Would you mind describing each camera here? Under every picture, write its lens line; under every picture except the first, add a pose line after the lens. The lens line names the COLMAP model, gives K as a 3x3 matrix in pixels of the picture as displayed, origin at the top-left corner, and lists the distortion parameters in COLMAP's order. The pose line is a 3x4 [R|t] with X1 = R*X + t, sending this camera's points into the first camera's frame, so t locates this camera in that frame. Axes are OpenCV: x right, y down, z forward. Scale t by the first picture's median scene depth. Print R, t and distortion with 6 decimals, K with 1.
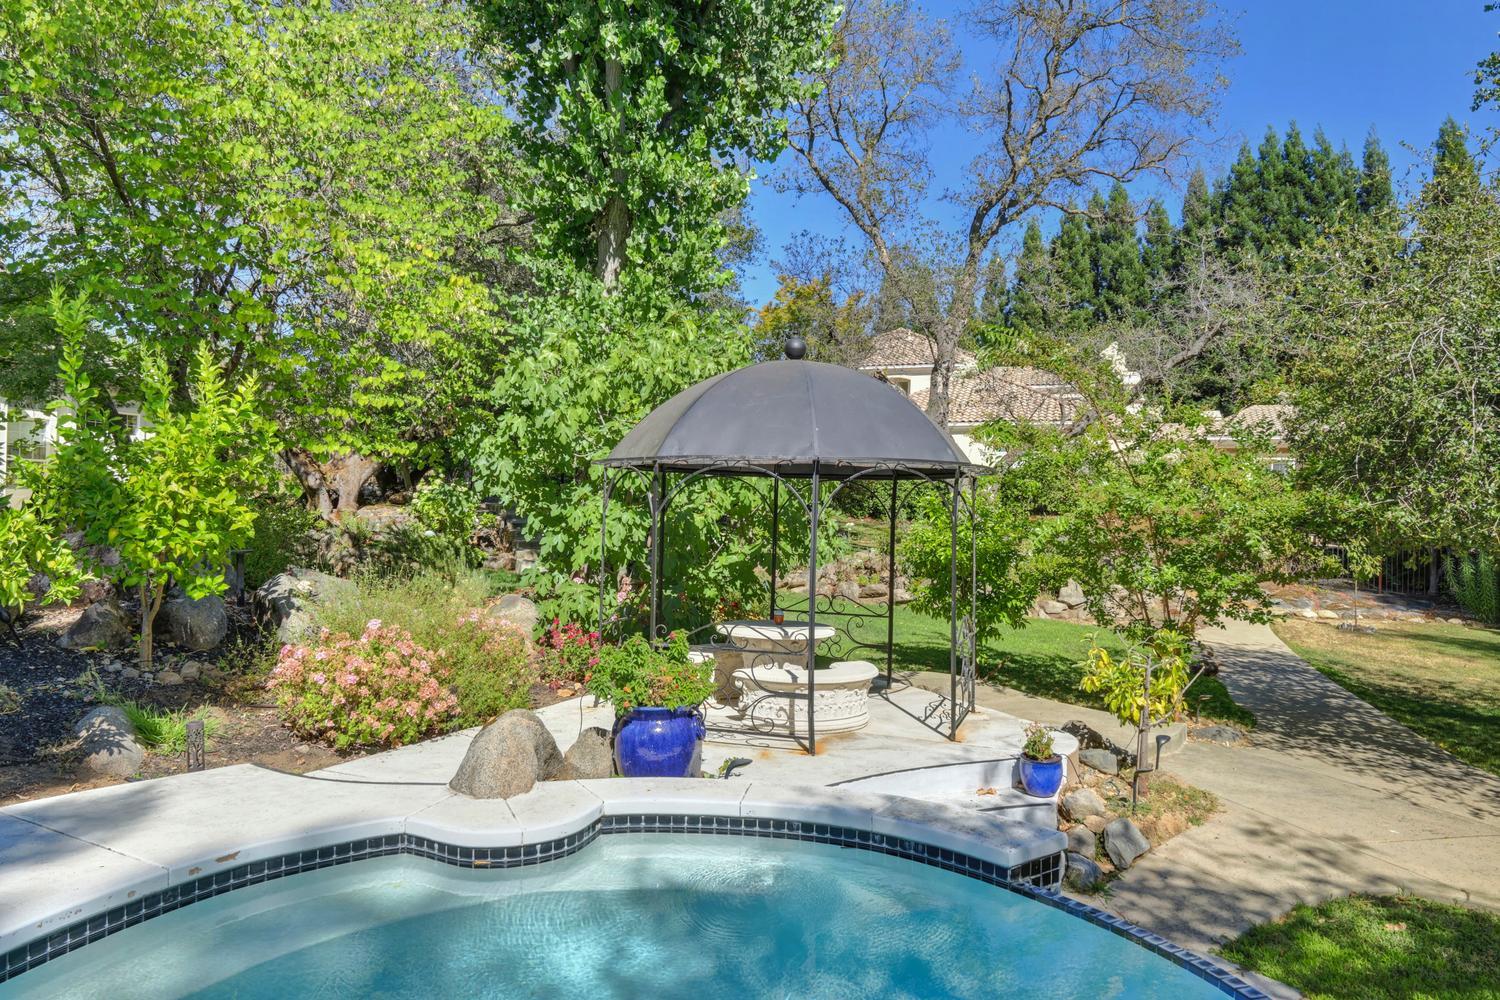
lens RADIAL K [[1033.0, 0, 763.5], [0, 1033.0, 503.2], [0, 0, 1]] dist [0.024619, -0.001334]
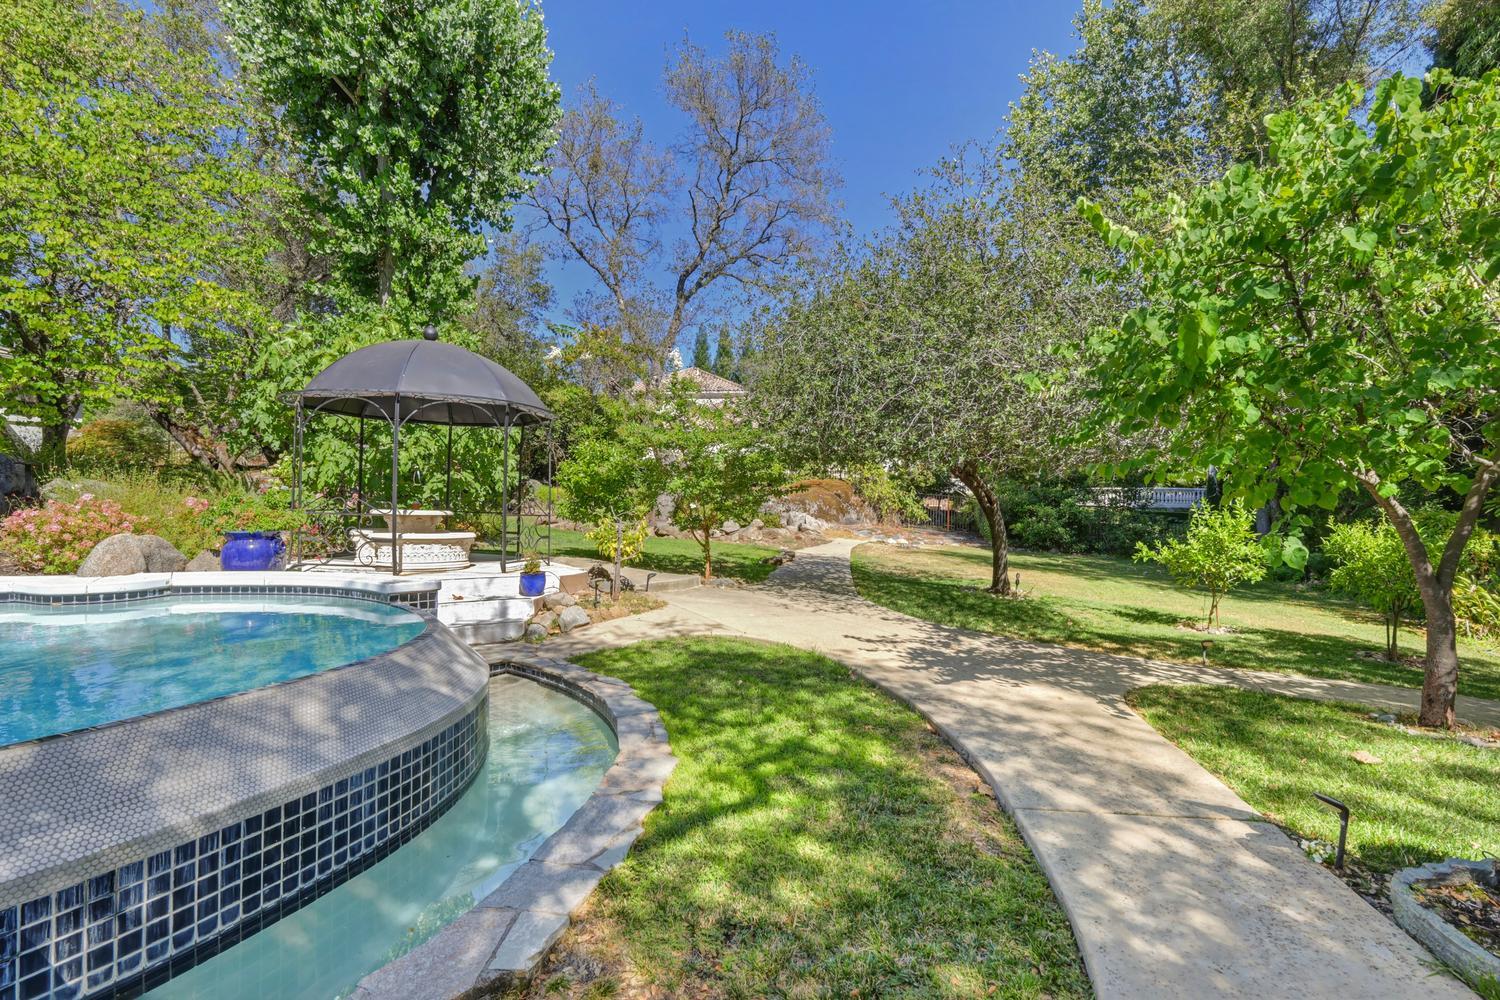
lens RADIAL K [[727.2, 0, 756.2], [0, 727.2, 500.2], [0, 0, 1]] dist [-0.004465, 0.002135]
pose [[0.986248, -0.001250, 0.165267, 0.220989], [0.000691, 0.999994, 0.003441, 0.064450], [-0.165270, -0.003279, 0.986243, -0.106805]]
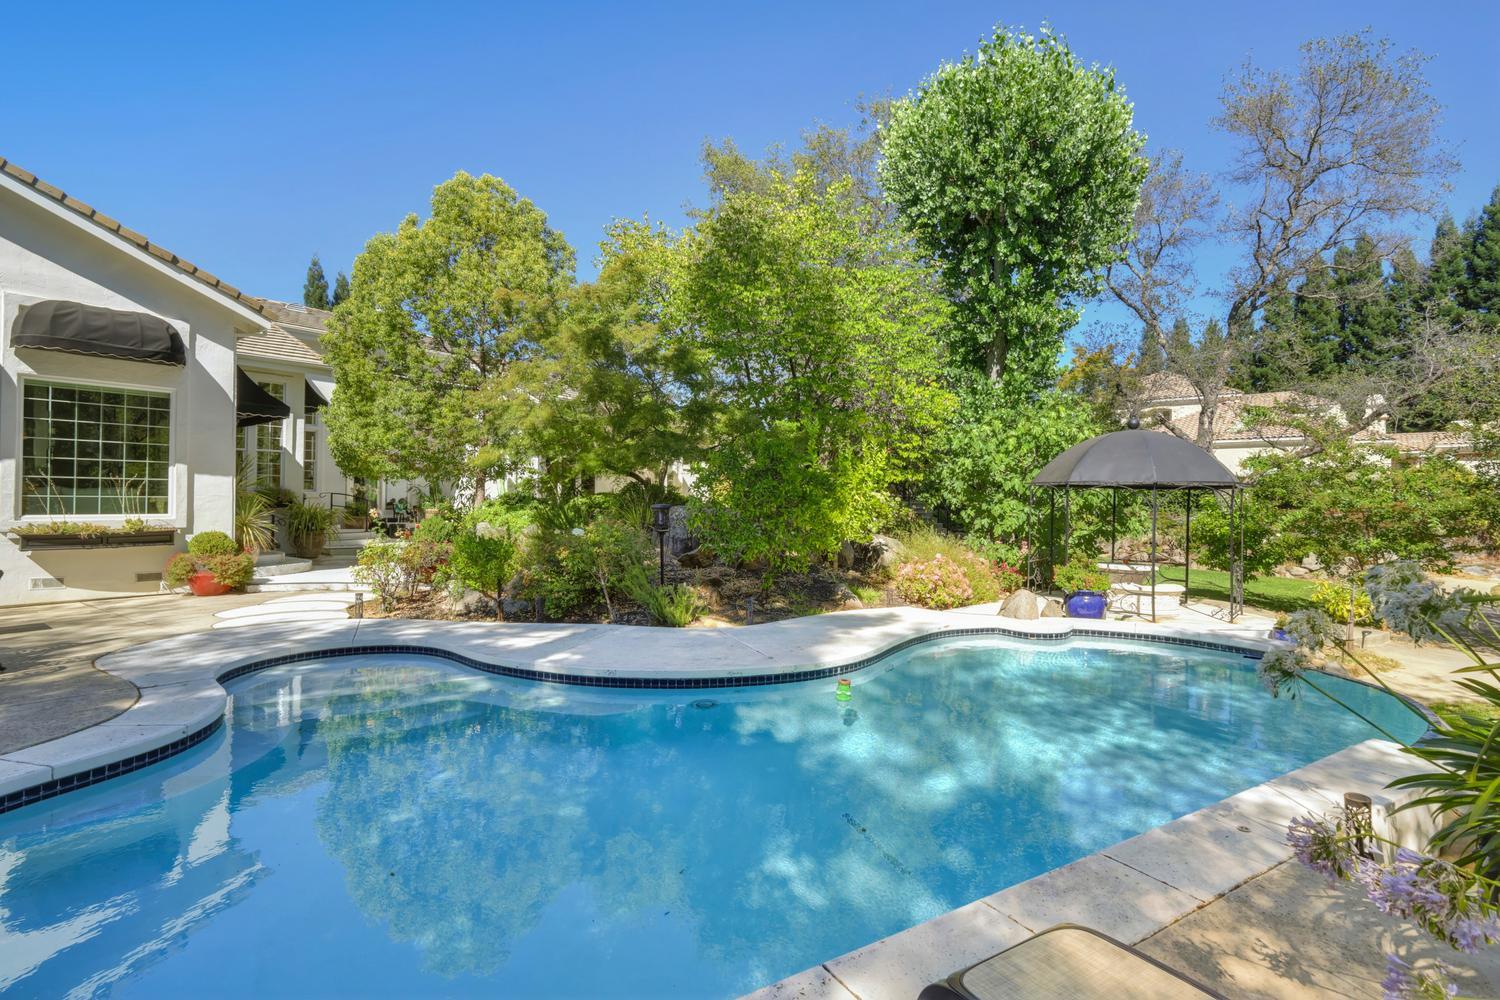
lens RADIAL K [[727.2, 0, 739.3], [0, 727.2, 498.8], [0, 0, 1]] dist [-0.004465, 0.002135]
pose [[0.926361, -0.003666, -0.376619, -0.094540], [0.003043, 0.999993, -0.002248, -0.004785], [0.376624, 0.000936, 0.926366, -0.365151]]
